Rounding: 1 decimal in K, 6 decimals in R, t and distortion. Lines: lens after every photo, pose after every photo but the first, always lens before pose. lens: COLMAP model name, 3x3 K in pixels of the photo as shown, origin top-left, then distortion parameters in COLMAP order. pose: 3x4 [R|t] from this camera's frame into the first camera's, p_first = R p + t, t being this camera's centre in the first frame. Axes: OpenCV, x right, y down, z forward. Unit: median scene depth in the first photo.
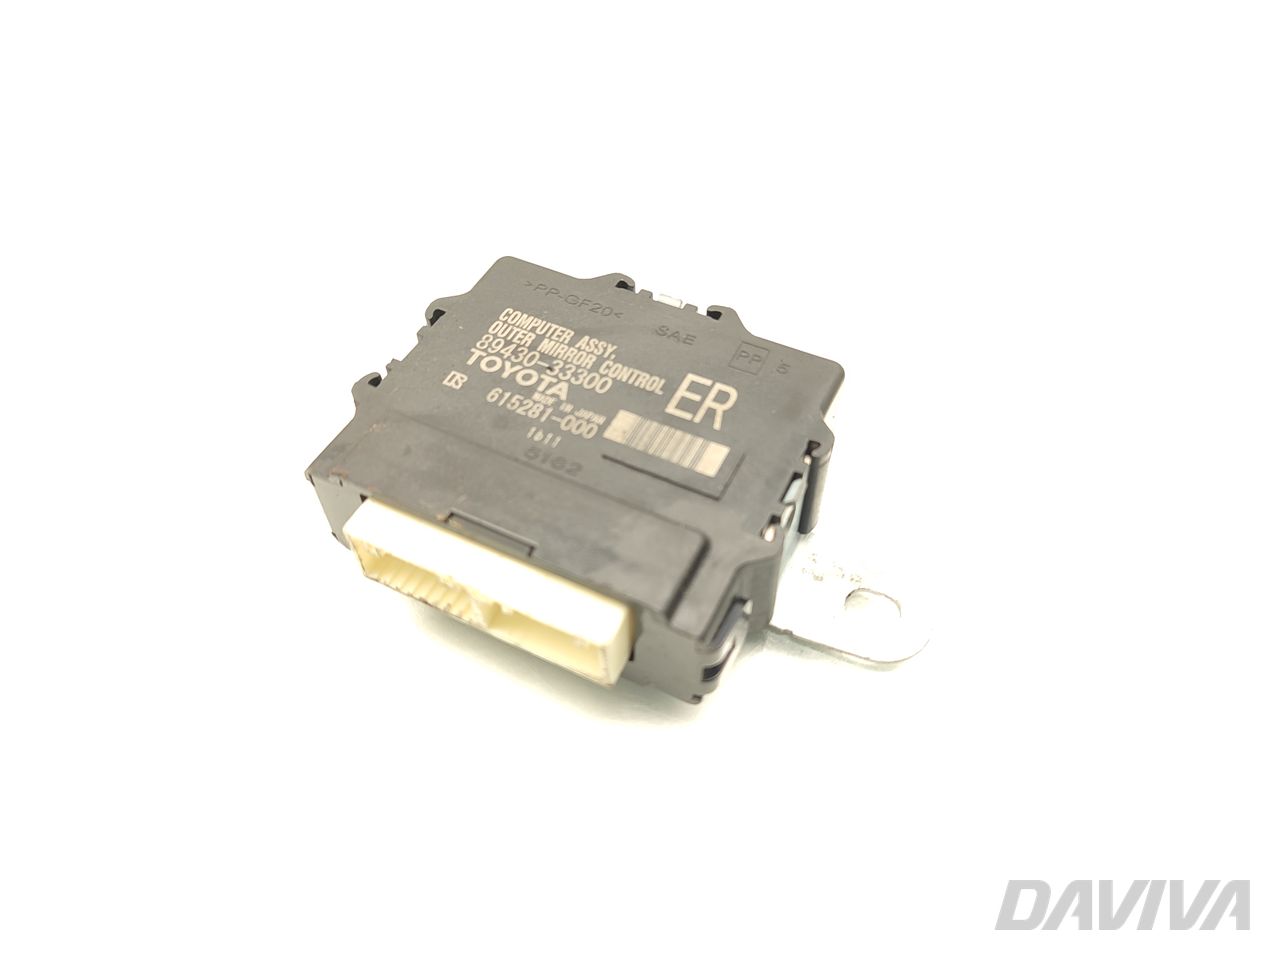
lens RADIAL K [[975.1, 0, 645.0], [0, 975.1, 473.7], [0, 0, 1]] dist [0.009025, -0.000213]
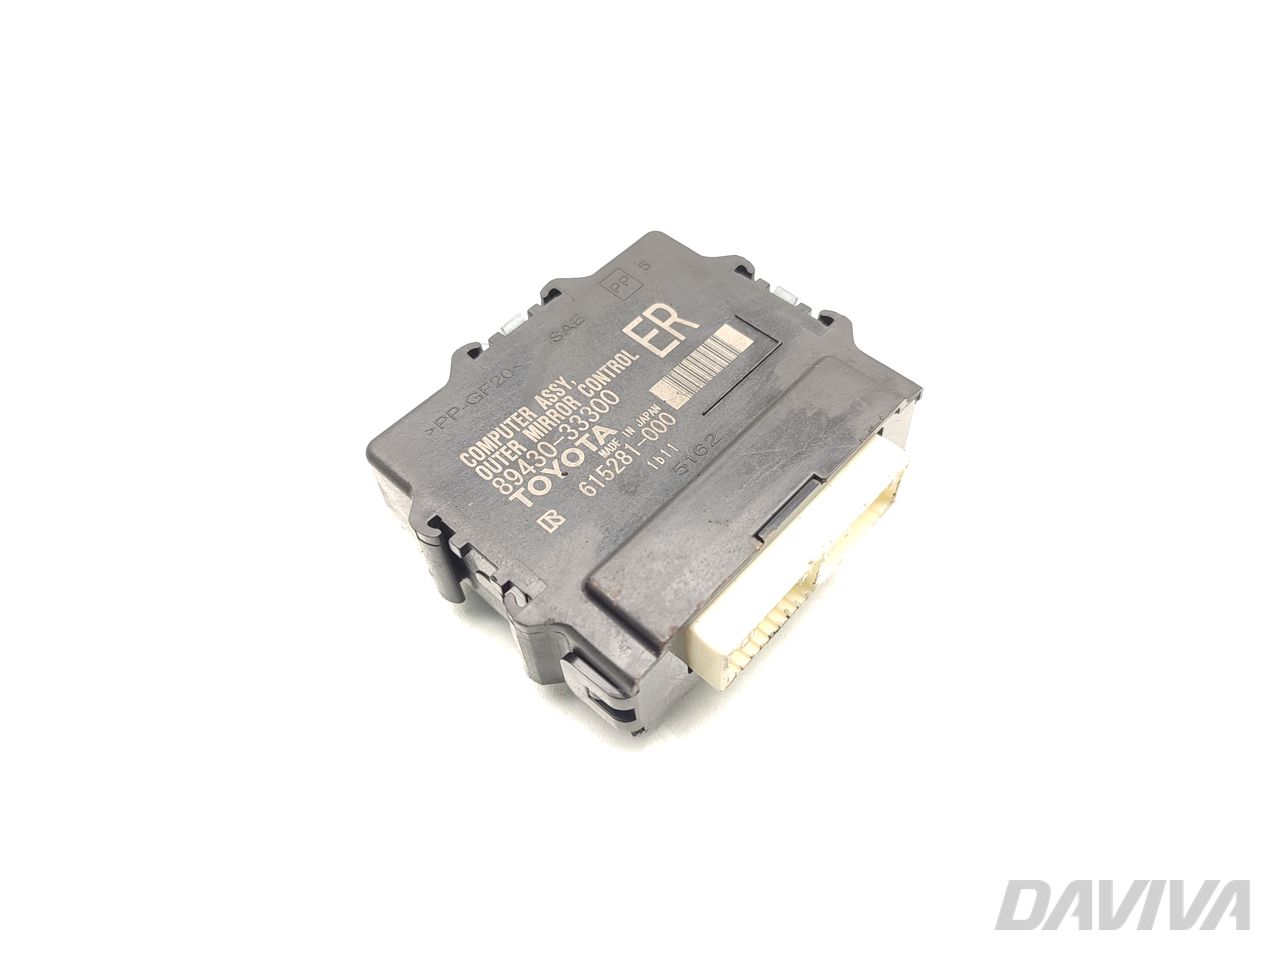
lens RADIAL K [[975.1, 0, 643.5], [0, 975.1, 483.1], [0, 0, 1]] dist [0.009025, -0.000213]
pose [[0.276735, -0.788270, 0.549590, -0.632411], [0.764140, 0.527304, 0.371538, -0.380013], [-0.582673, 0.317146, 0.748272, 0.283774]]
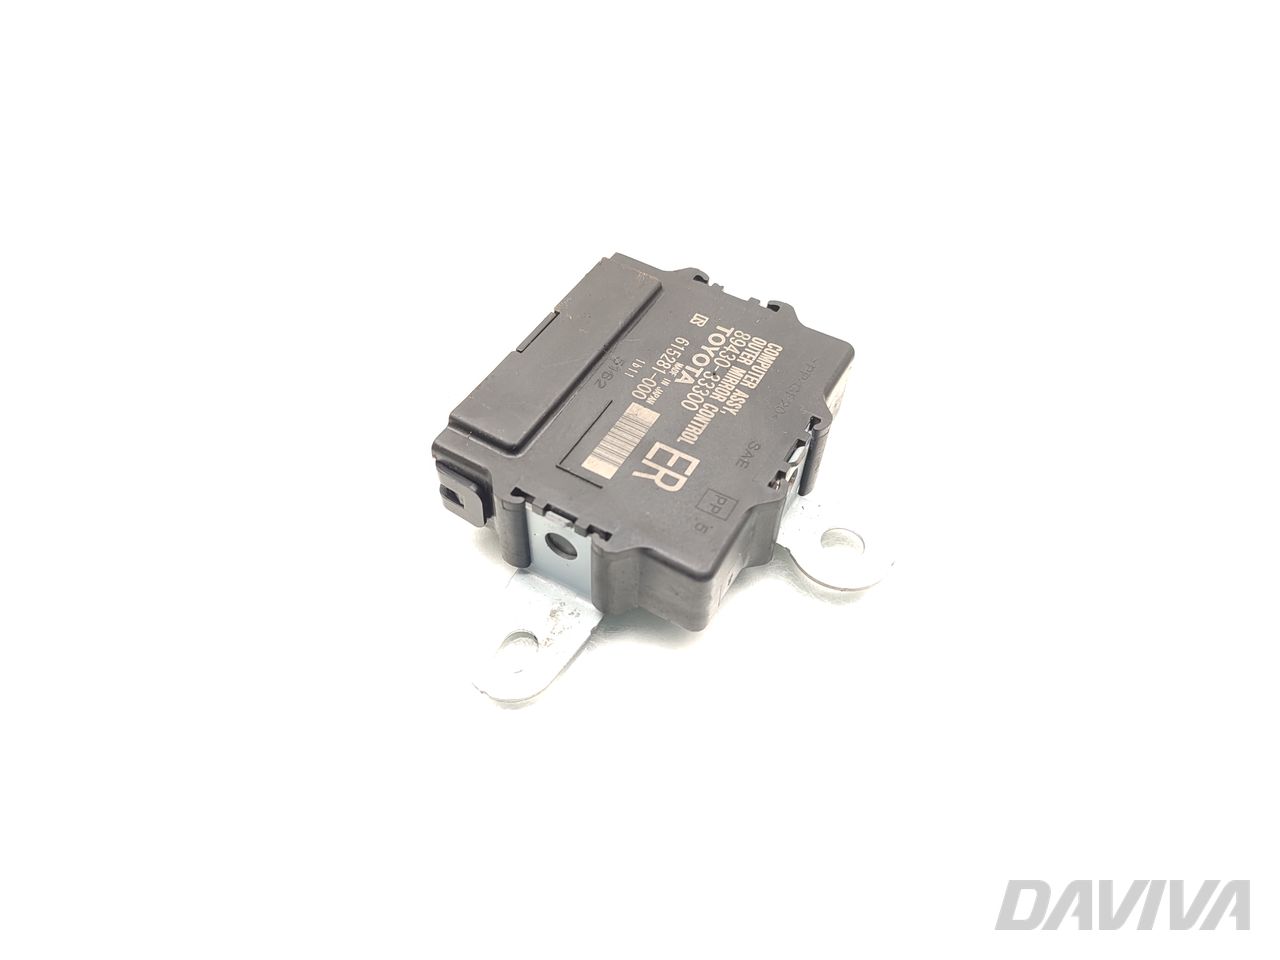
lens RADIAL K [[975.1, 0, 638.2], [0, 975.1, 478.8], [0, 0, 1]] dist [0.009025, -0.000213]
pose [[-0.058840, 0.786523, -0.614752, 0.760787], [-0.797555, 0.333322, 0.502794, -0.607314], [0.600369, 0.519883, 0.607683, 0.288747]]
